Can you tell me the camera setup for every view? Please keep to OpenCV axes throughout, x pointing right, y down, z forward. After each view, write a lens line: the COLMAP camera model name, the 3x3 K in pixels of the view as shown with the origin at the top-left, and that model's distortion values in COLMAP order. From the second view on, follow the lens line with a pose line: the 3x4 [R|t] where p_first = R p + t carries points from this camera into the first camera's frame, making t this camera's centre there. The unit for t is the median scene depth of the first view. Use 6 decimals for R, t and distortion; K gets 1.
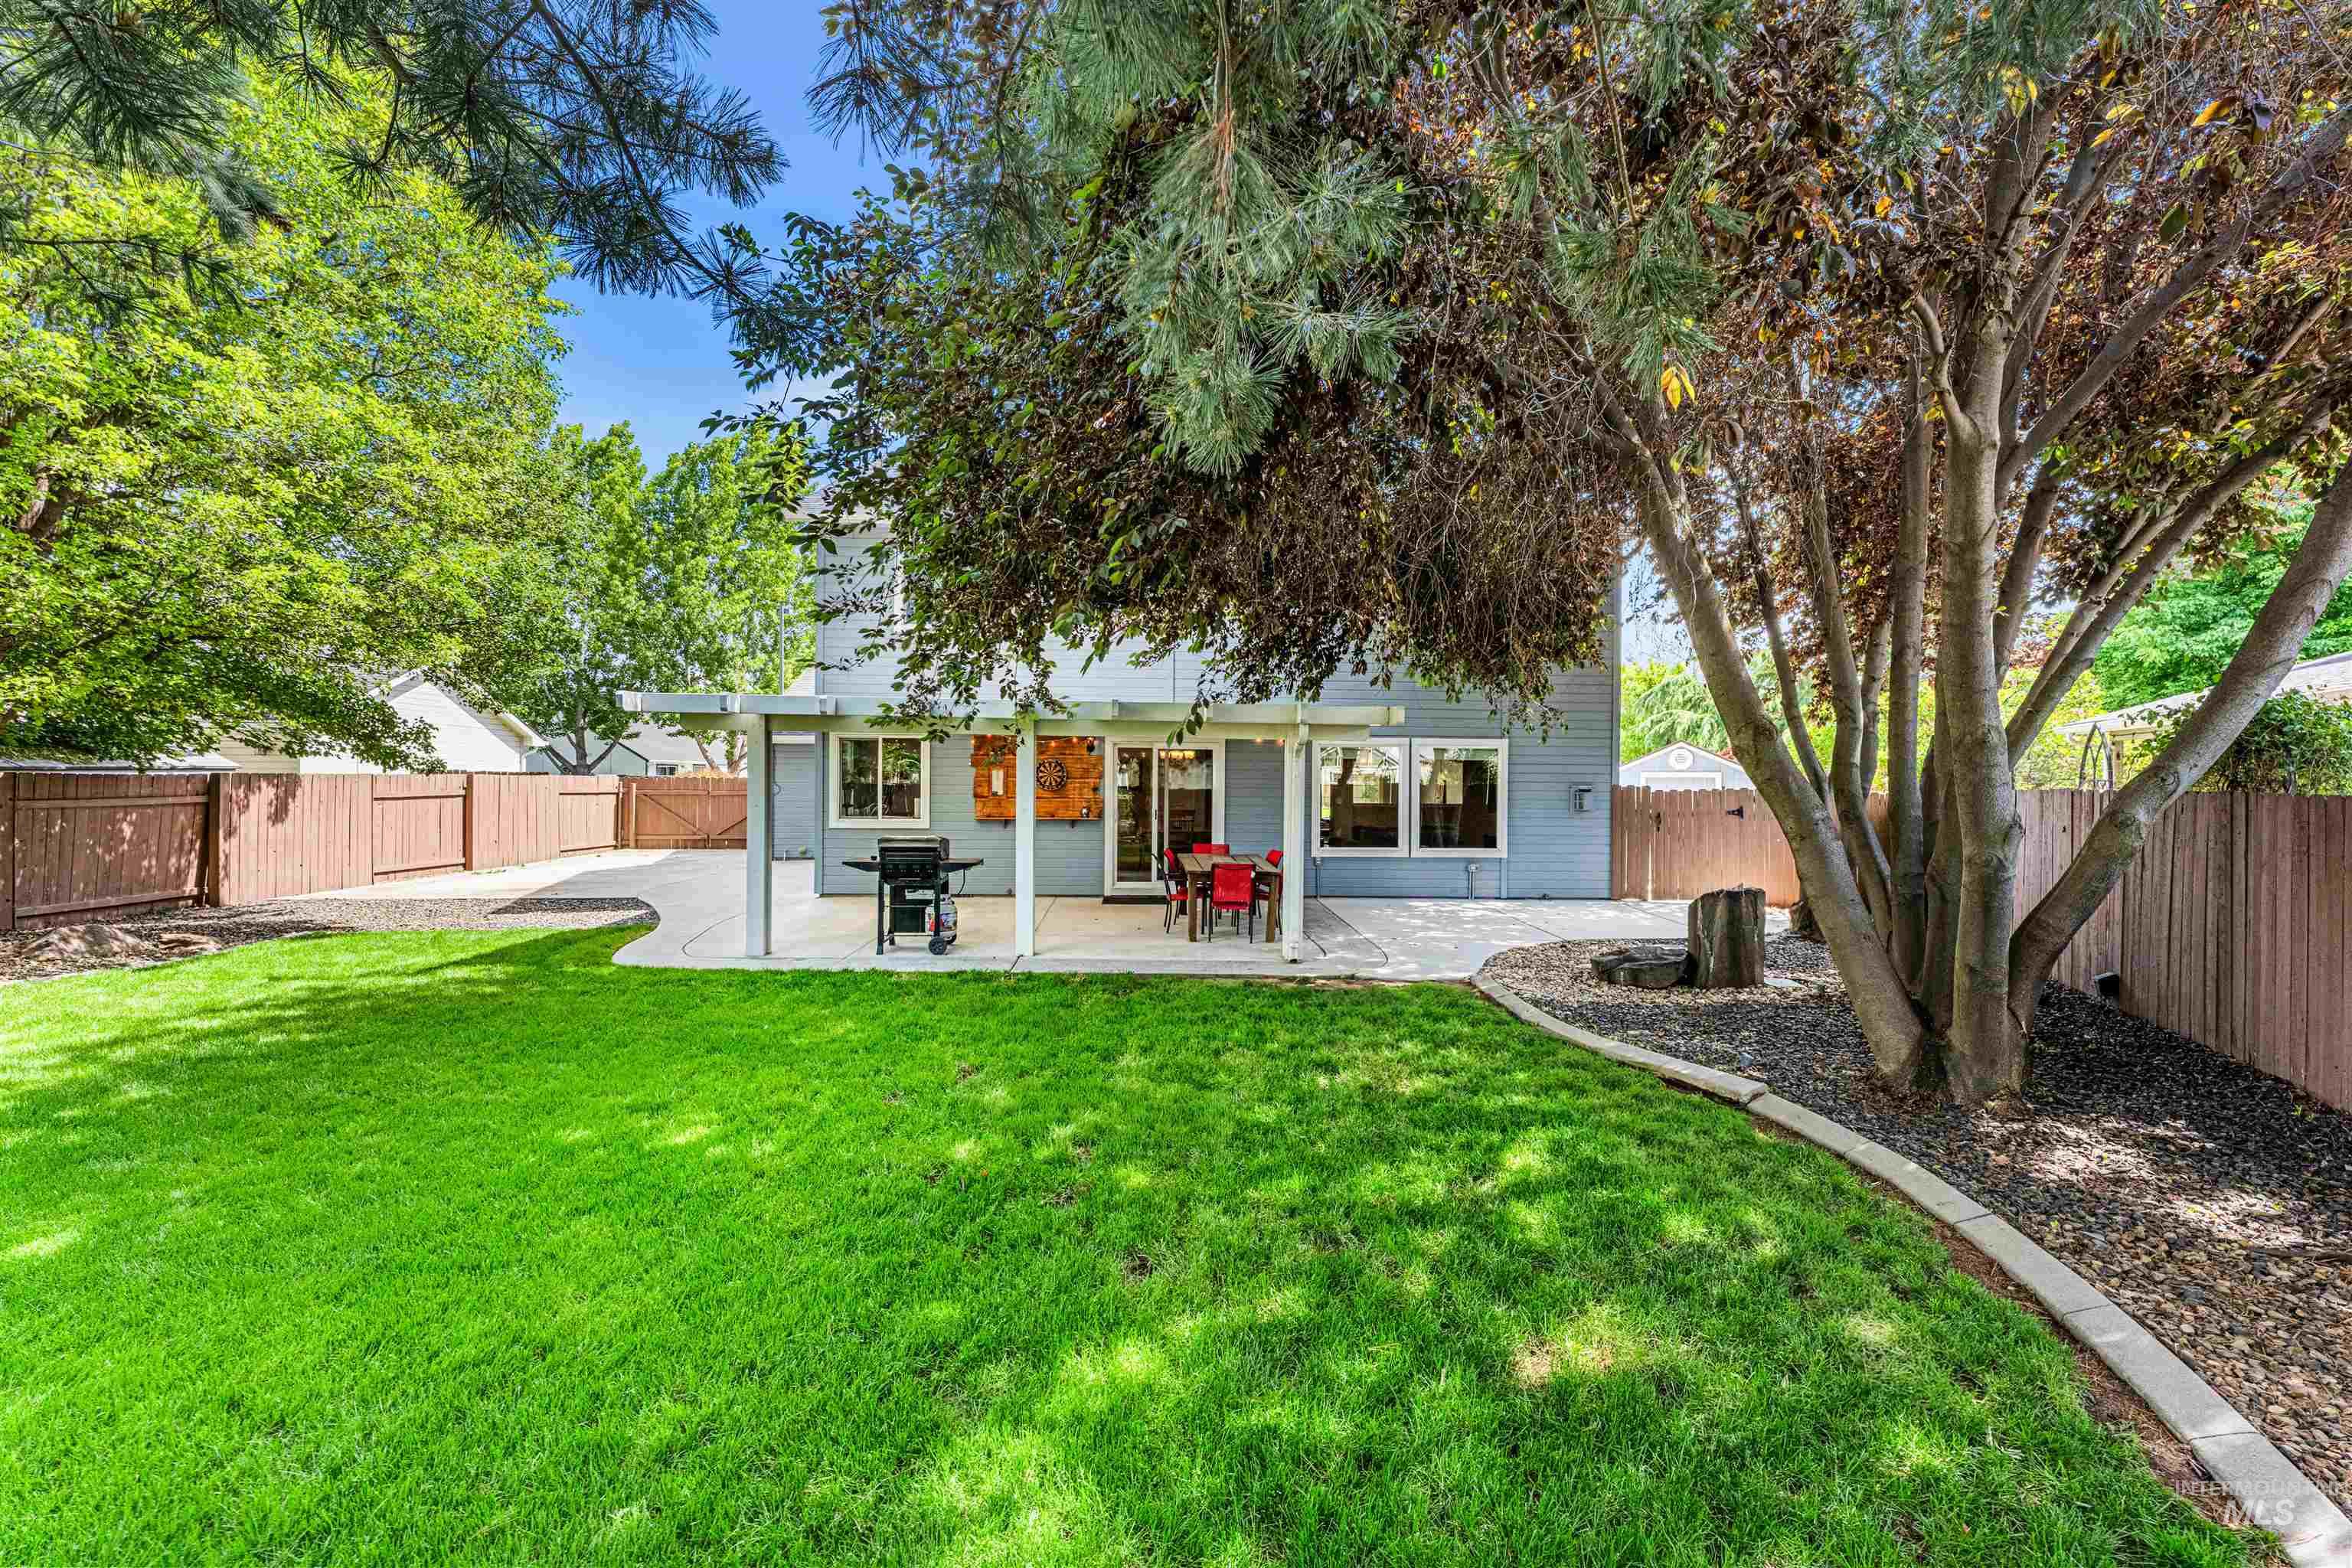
lens RADIAL K [[939.0, 0, 1117.0], [0, 939.0, 783.1], [0, 0, 1]] dist [-0.000035, 0.000032]
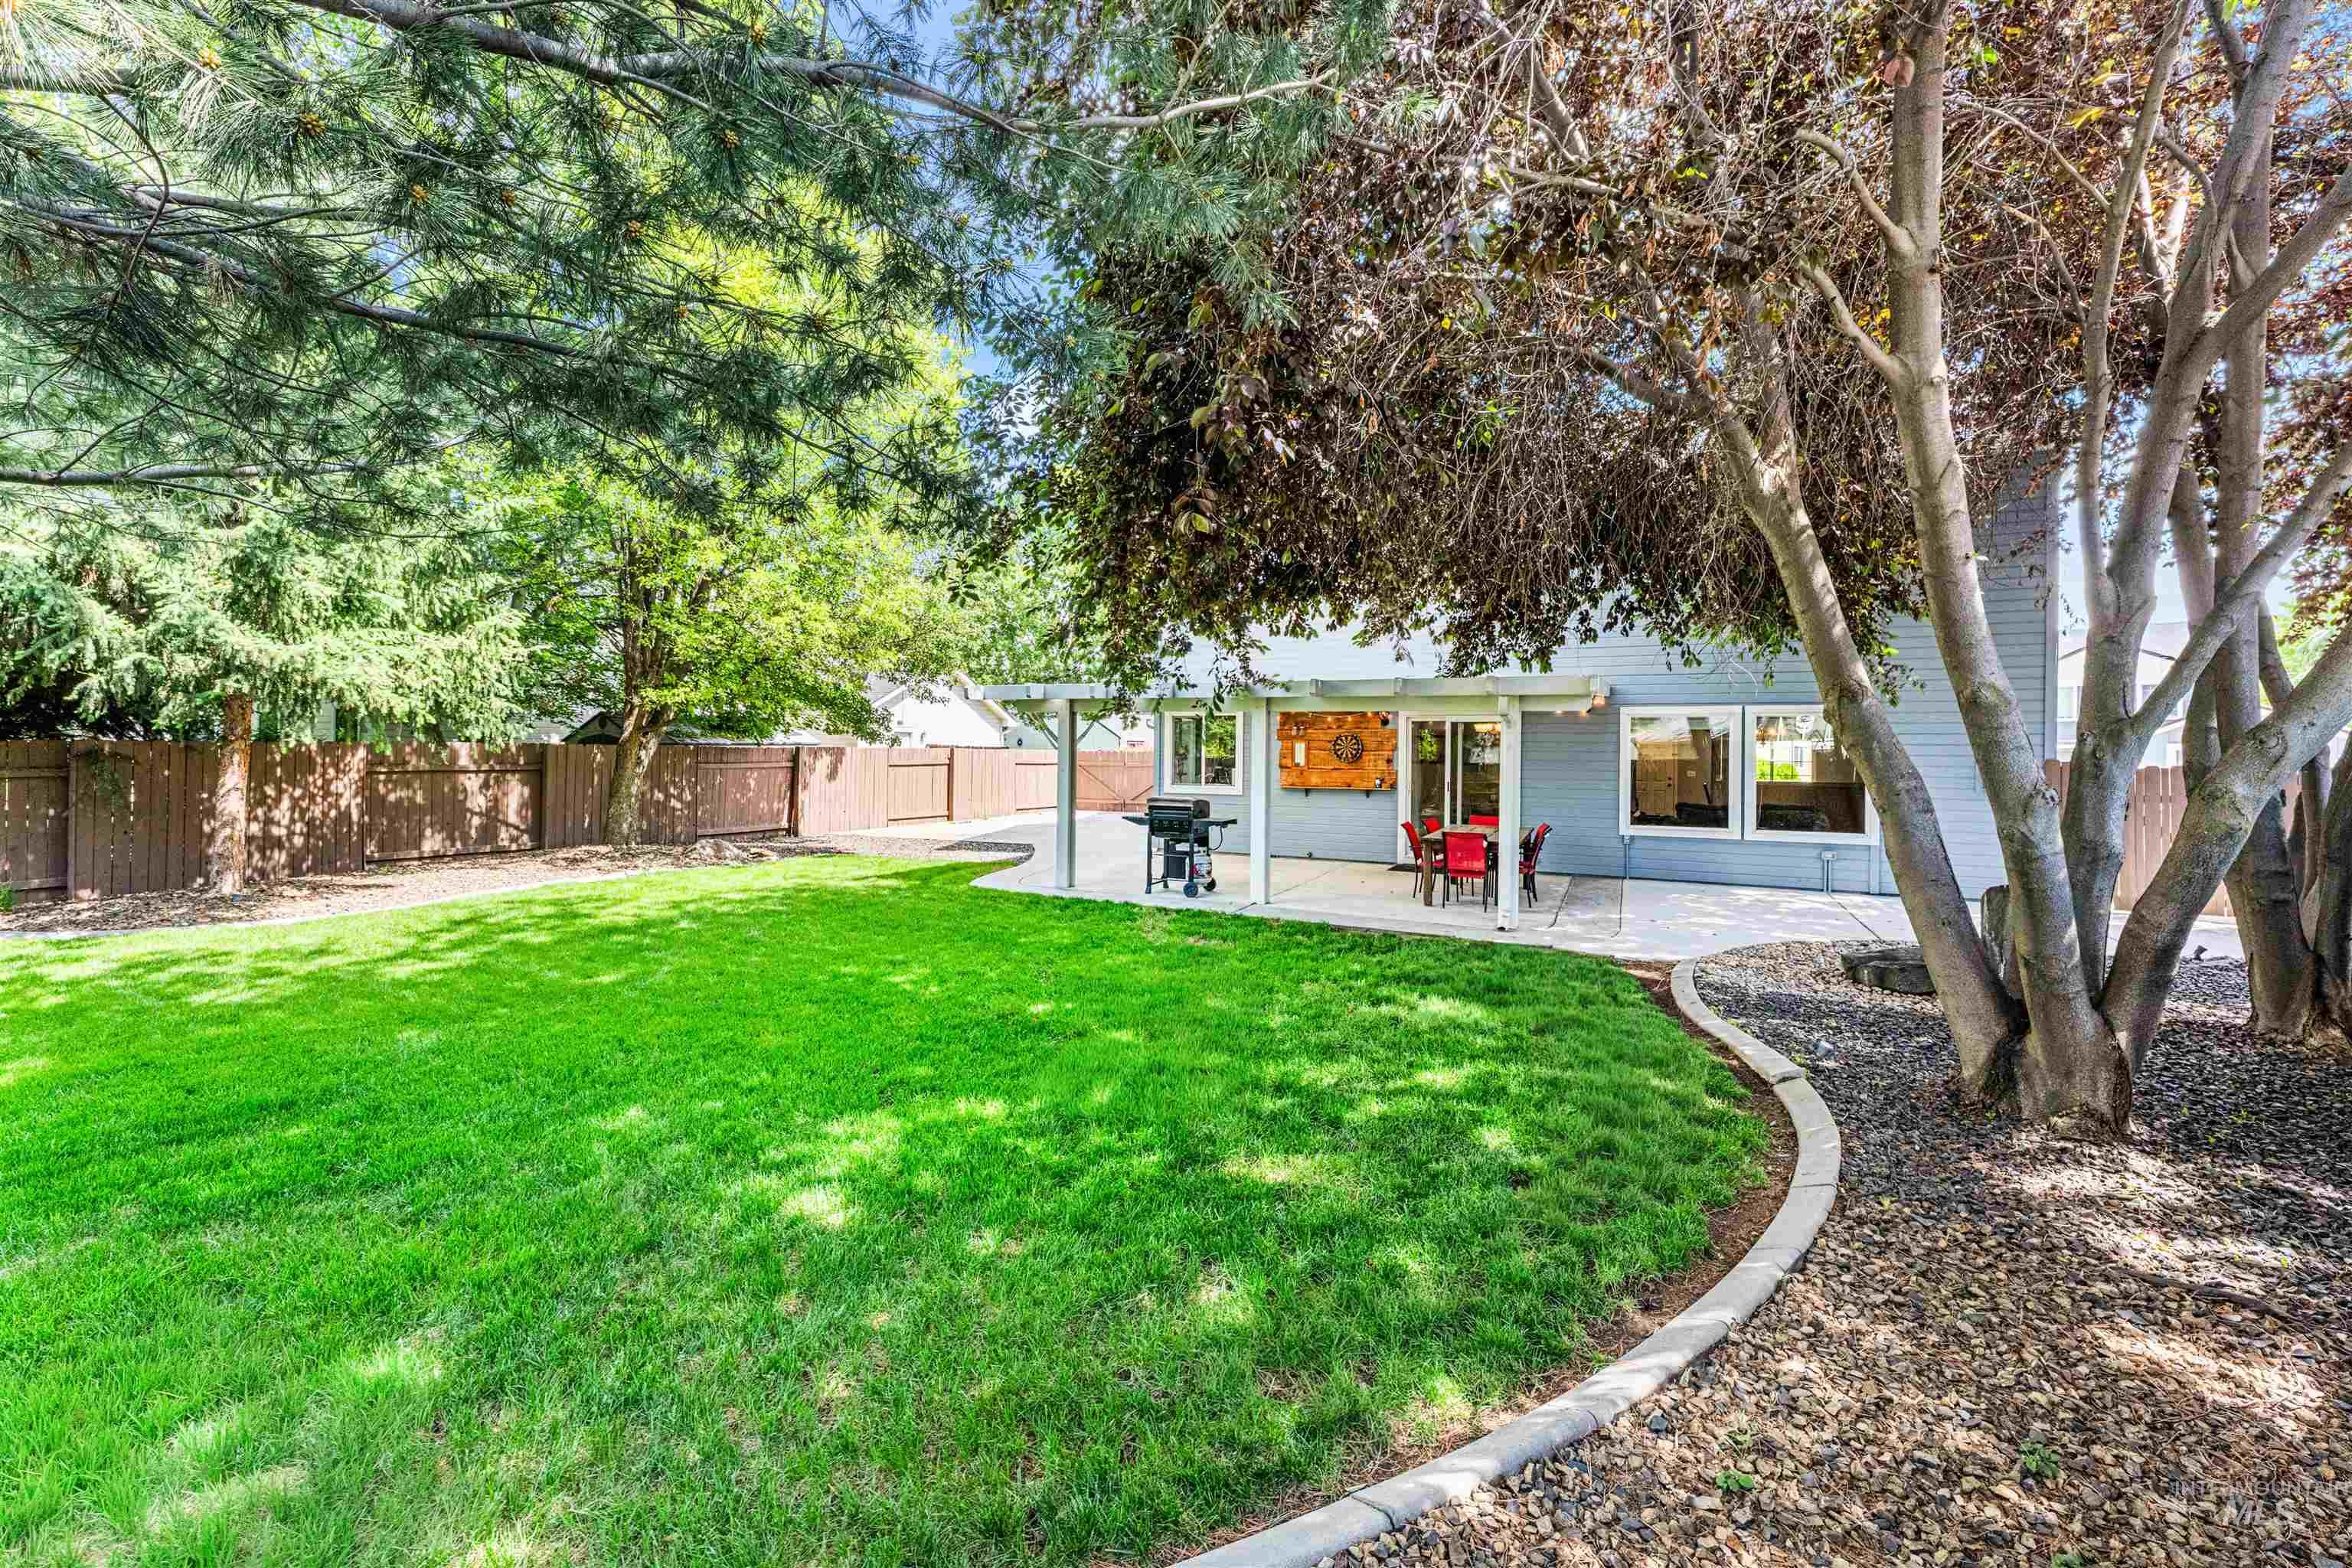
lens RADIAL K [[939.0, 0, 1117.0], [0, 939.0, 783.1], [0, 0, 1]] dist [-0.000035, 0.000032]
pose [[0.875892, 0.017966, -0.482172, 0.293327], [-0.005864, 0.999629, 0.026595, 0.006533], [0.482471, -0.020467, 0.875673, -0.083894]]
